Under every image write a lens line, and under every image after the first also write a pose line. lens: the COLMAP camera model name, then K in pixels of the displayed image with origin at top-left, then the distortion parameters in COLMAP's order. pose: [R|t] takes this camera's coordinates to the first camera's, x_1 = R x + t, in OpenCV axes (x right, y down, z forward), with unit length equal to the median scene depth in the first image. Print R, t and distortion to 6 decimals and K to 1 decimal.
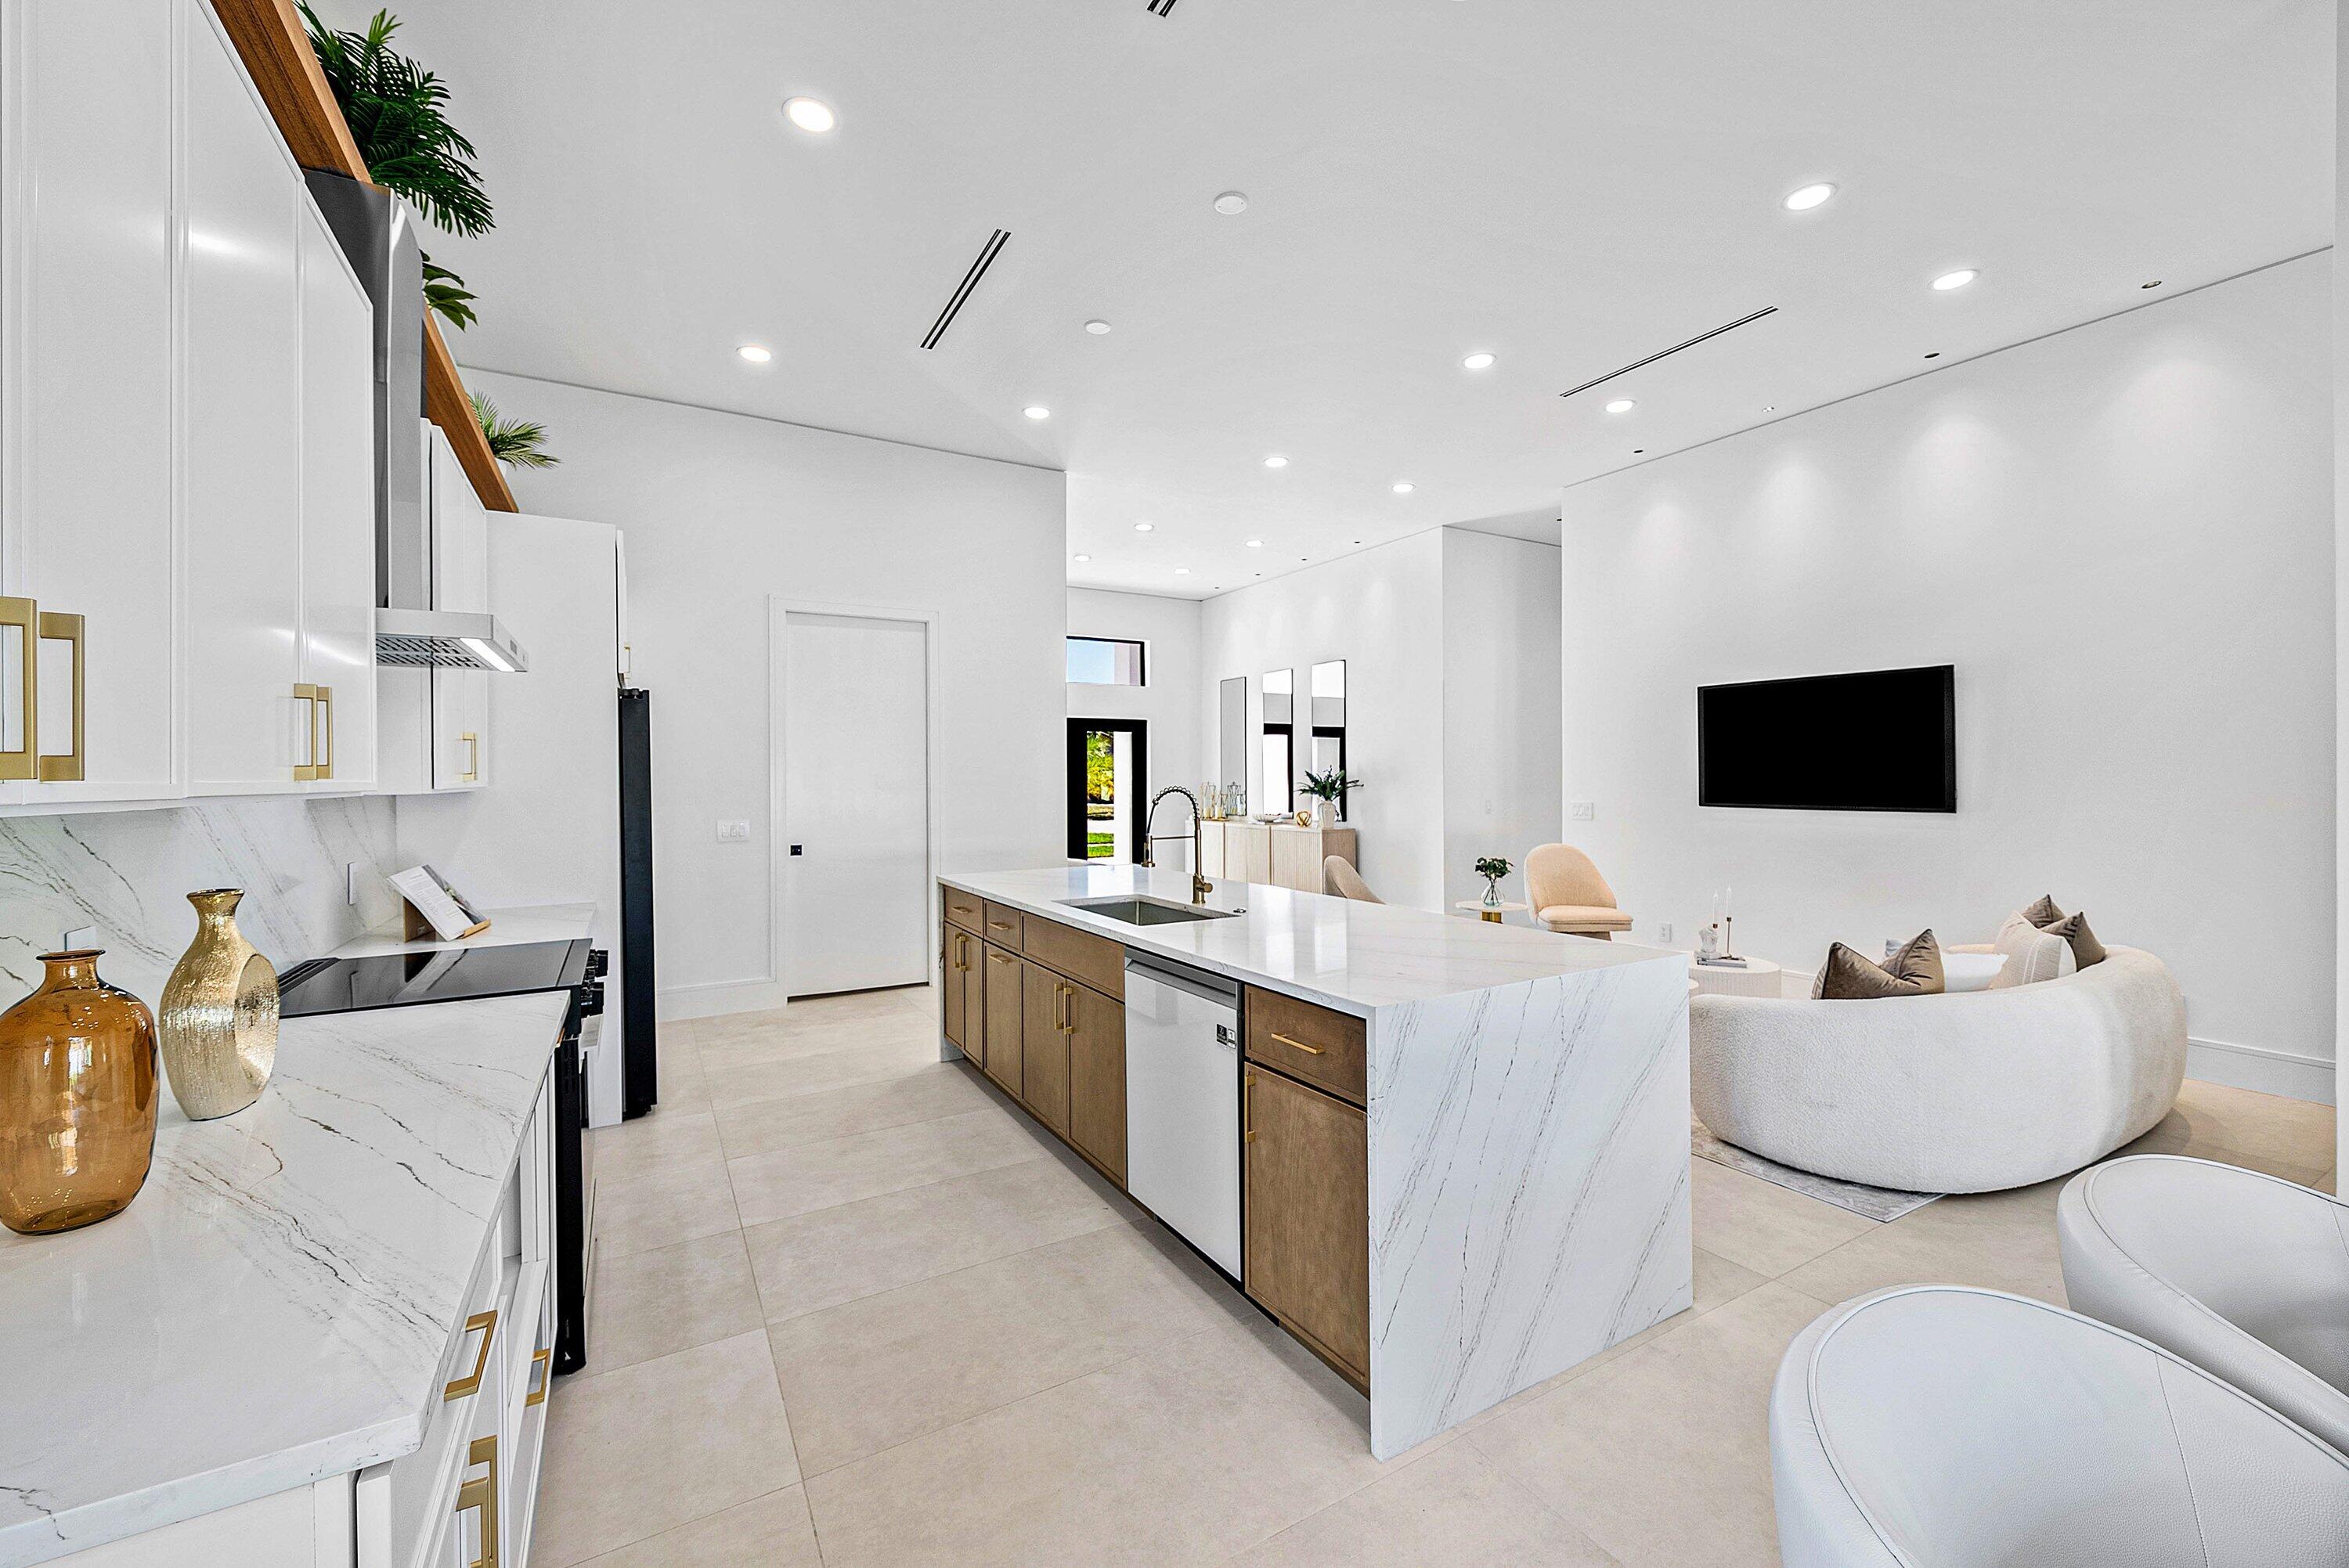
lens RADIAL K [[949.5, 0, 1187.8], [0, 949.5, 783.2], [0, 0, 1]] dist [-0.002080, -0.000591]
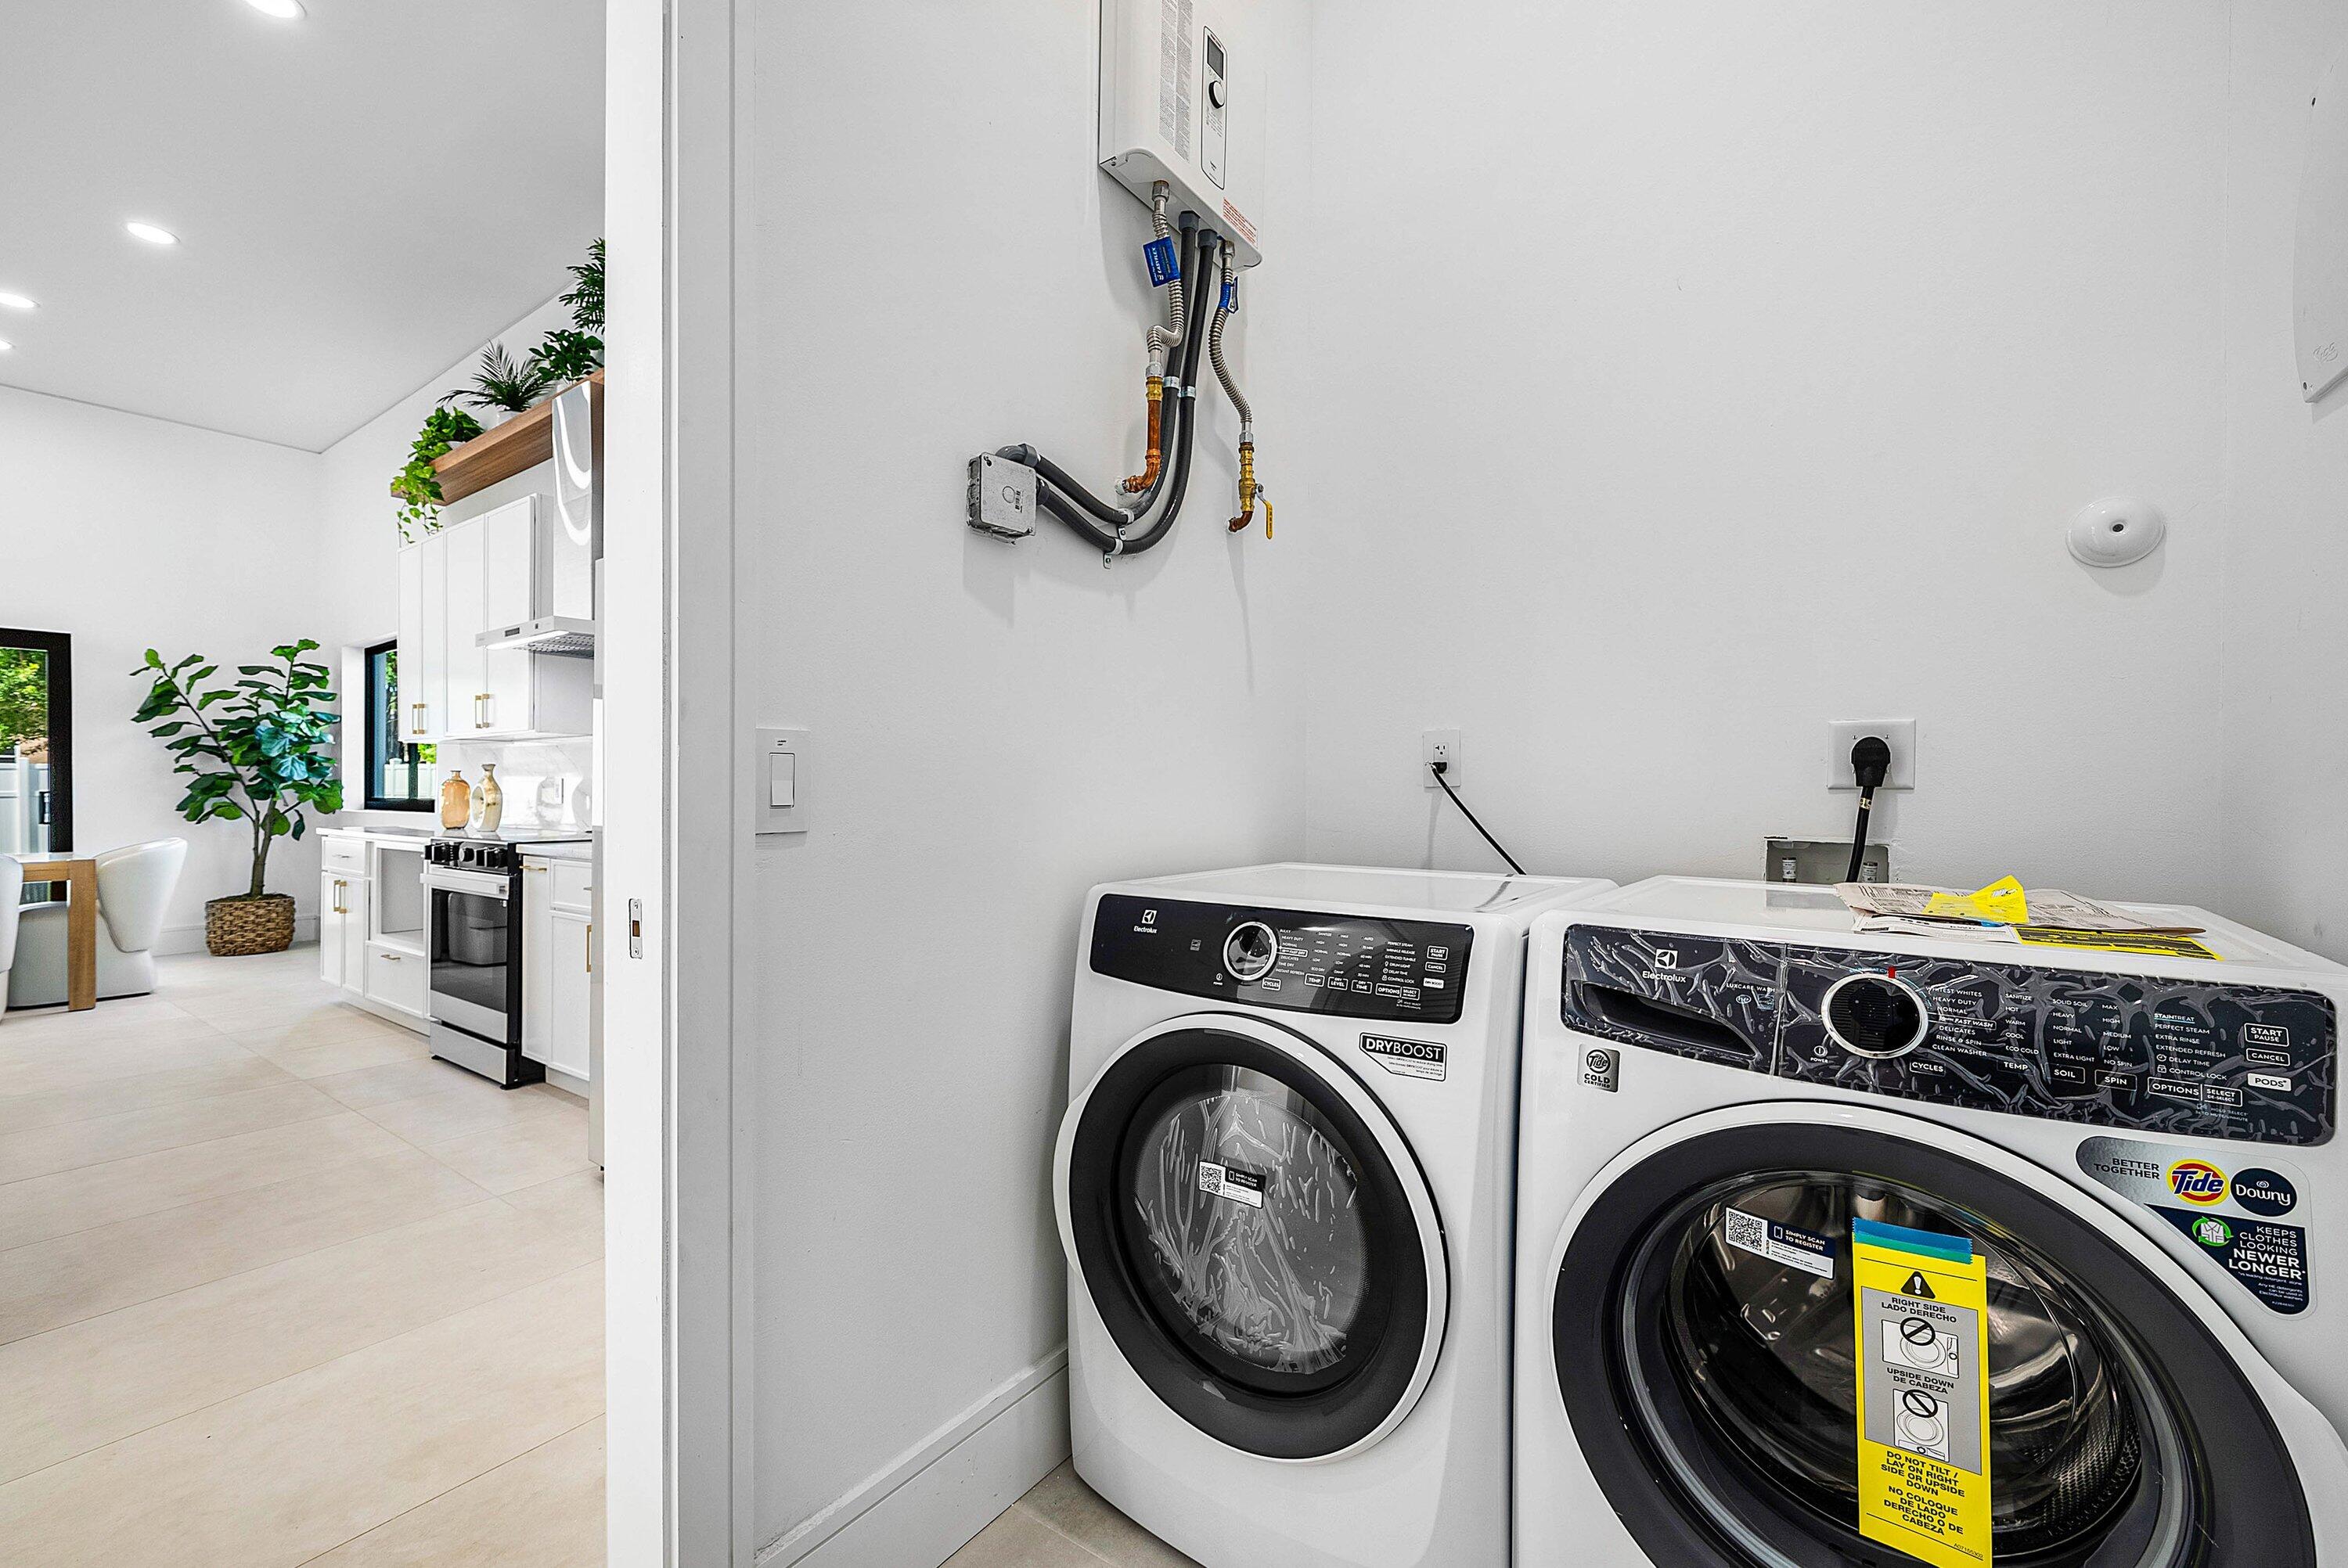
lens RADIAL K [[949.0, 0, 1173.7], [0, 949.0, 782.1], [0, 0, 1]] dist [-0.002080, -0.000591]
pose [[-0.911551, 0.004419, -0.411164, -0.917201], [0.002766, 0.999986, 0.004615, 0.084614], [0.411178, 0.003070, -0.911550, 2.482068]]
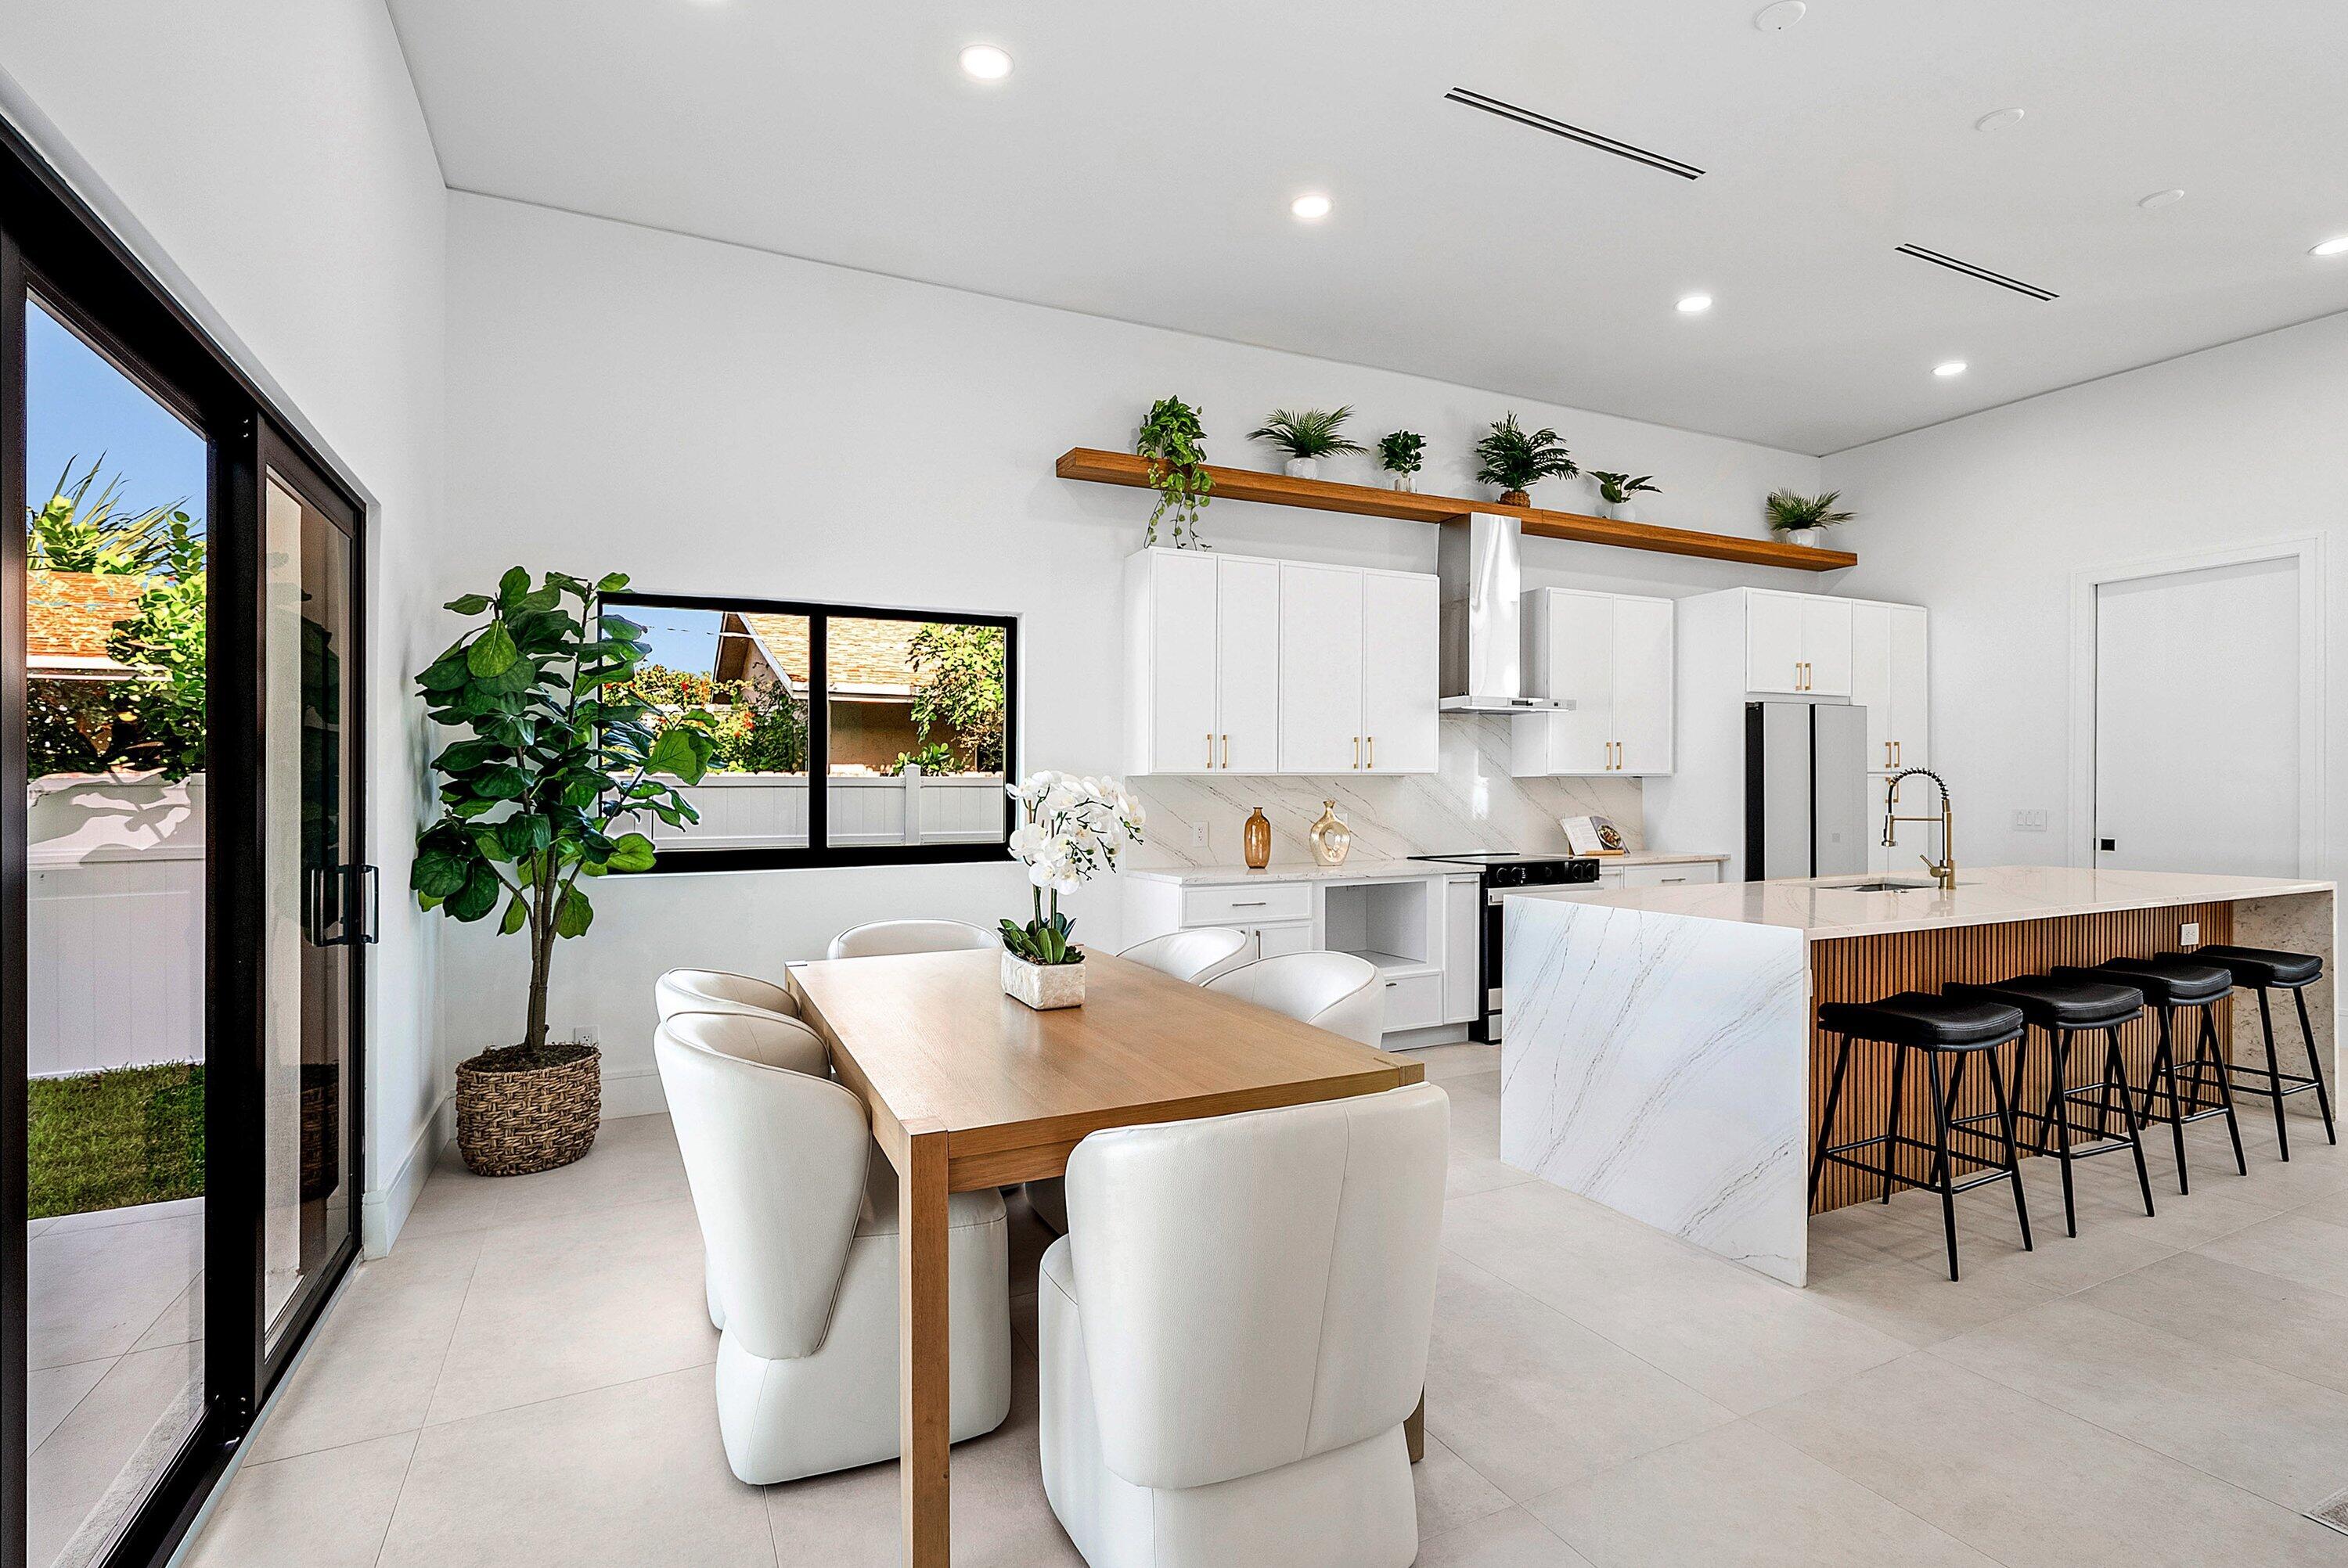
lens RADIAL K [[1109.0, 0, 1169.2], [0, 1109.0, 787.7], [0, 0, 1]] dist [0.004318, 0.000472]
pose [[-0.078973, 0.004445, -0.996867, 1.493112], [-0.001349, 0.999989, 0.004566, 0.025950], [0.996876, 0.001706, -0.078966, 0.382569]]
